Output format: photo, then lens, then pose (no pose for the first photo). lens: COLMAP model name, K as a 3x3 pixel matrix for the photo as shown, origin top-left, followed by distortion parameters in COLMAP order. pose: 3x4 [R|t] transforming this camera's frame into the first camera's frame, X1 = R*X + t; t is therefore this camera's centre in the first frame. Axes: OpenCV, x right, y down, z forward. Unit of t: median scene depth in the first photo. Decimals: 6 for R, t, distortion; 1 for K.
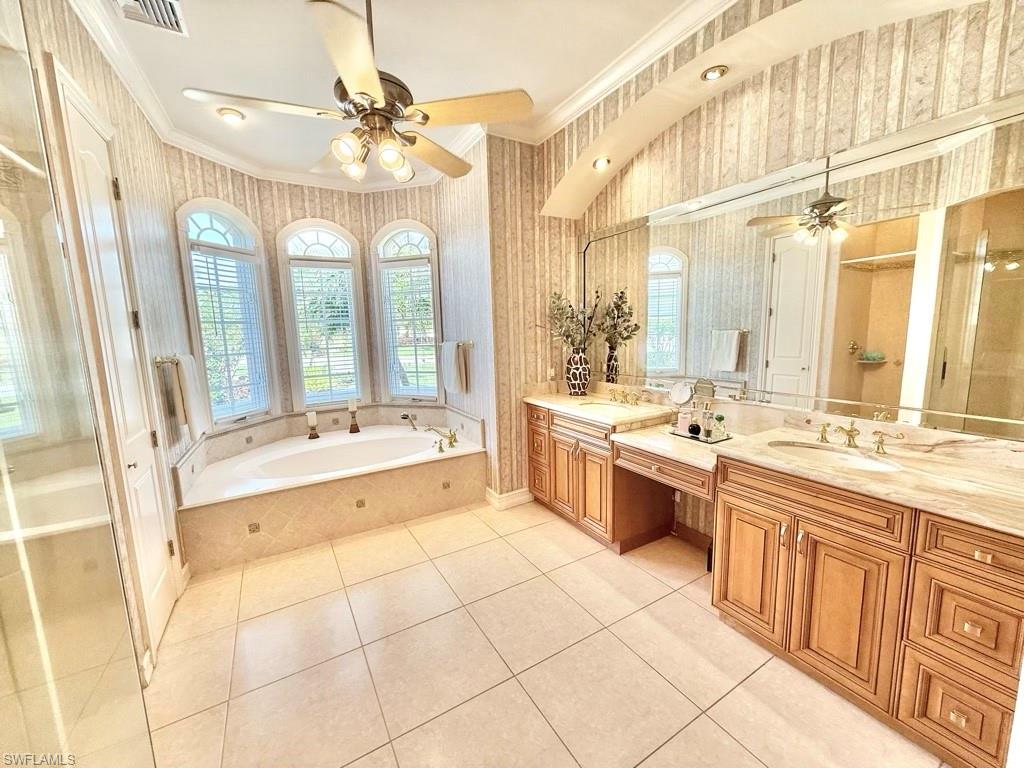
lens RADIAL K [[404.4, 0, 511.8], [0, 404.4, 383.7], [0, 0, 1]] dist [-0.003595, -0.000234]
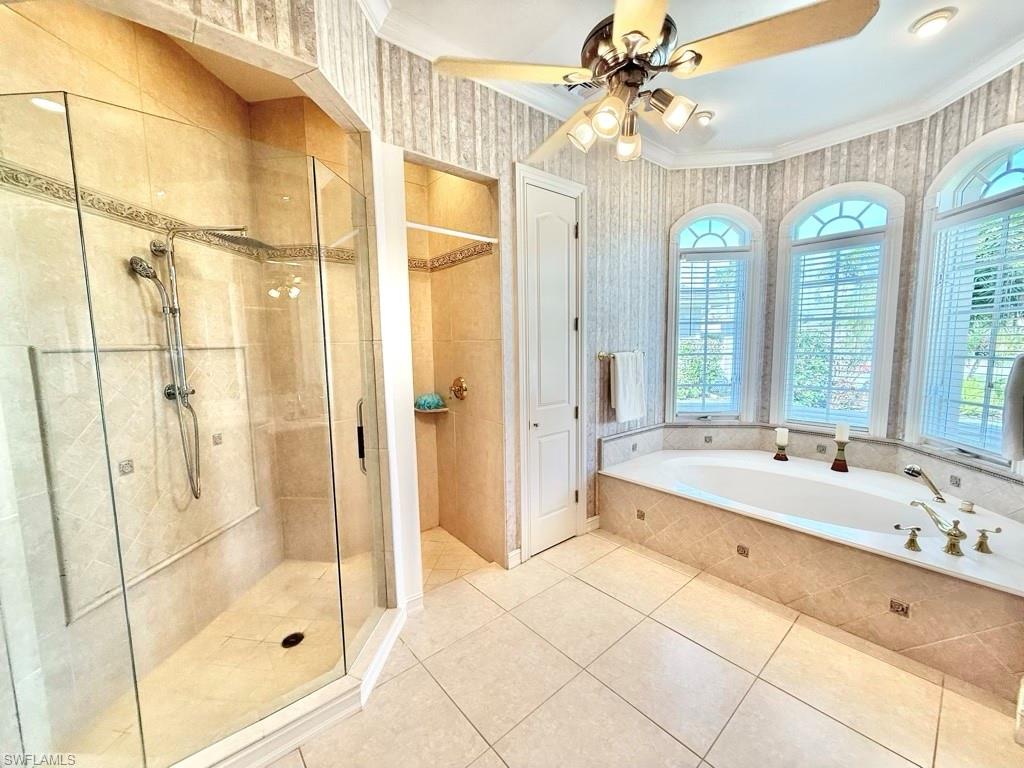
lens RADIAL K [[404.4, 0, 511.0], [0, 404.4, 386.4], [0, 0, 1]] dist [-0.003595, -0.000234]
pose [[0.174057, 0.135011, -0.975436, 0.229429], [-0.121480, 0.985934, 0.114787, -0.047124], [0.977214, 0.098517, 0.188010, 0.314125]]
